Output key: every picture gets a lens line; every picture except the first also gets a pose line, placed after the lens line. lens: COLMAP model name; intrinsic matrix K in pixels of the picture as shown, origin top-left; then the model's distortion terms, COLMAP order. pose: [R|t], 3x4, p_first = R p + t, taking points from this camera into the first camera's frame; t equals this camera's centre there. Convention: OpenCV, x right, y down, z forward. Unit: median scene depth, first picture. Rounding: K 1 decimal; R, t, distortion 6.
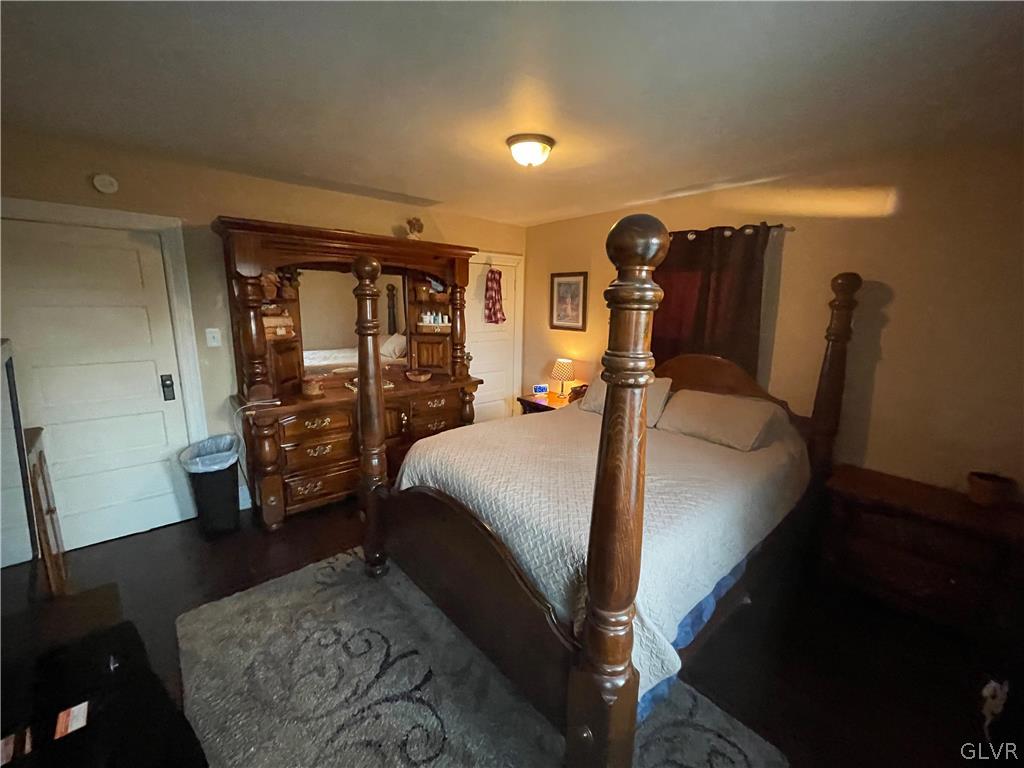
lens RADIAL K [[412.4, 0, 520.8], [0, 412.4, 380.9], [0, 0, 1]] dist [-0.005287, 0.001593]
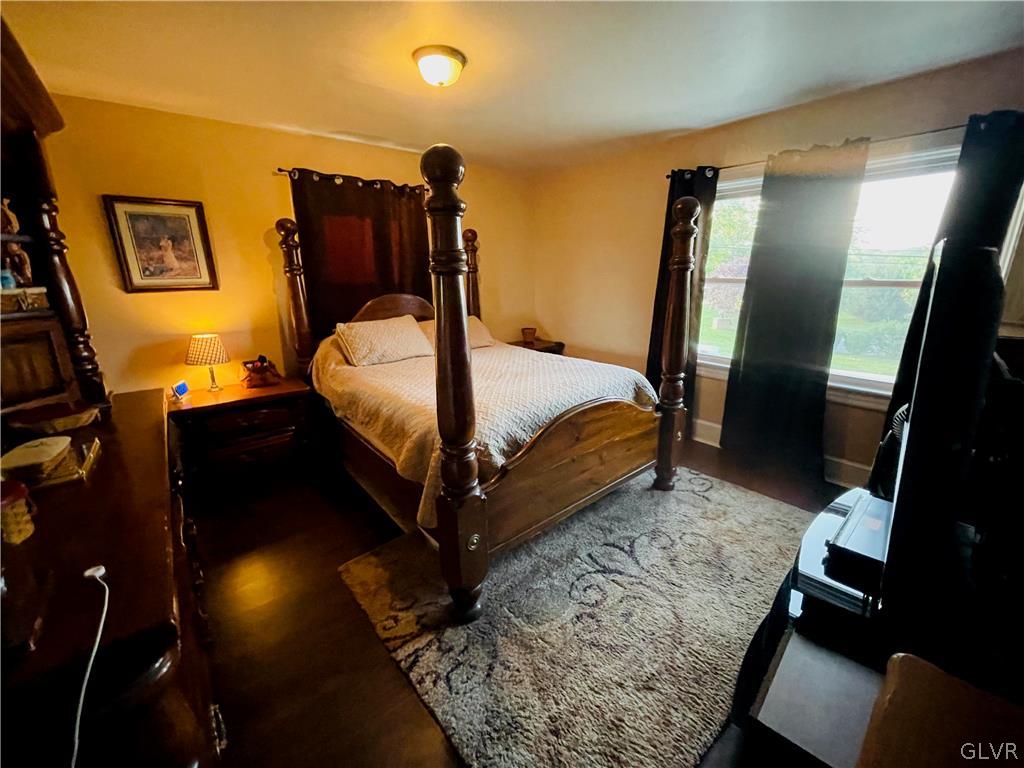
lens RADIAL K [[412.4, 0, 515.1], [0, 412.4, 379.8], [0, 0, 1]] dist [-0.005287, 0.001593]
pose [[0.044112, -0.285803, 0.957273, -0.656320], [0.200604, 0.941223, 0.271767, -0.075619], [-0.978679, 0.180044, 0.098852, 0.544997]]
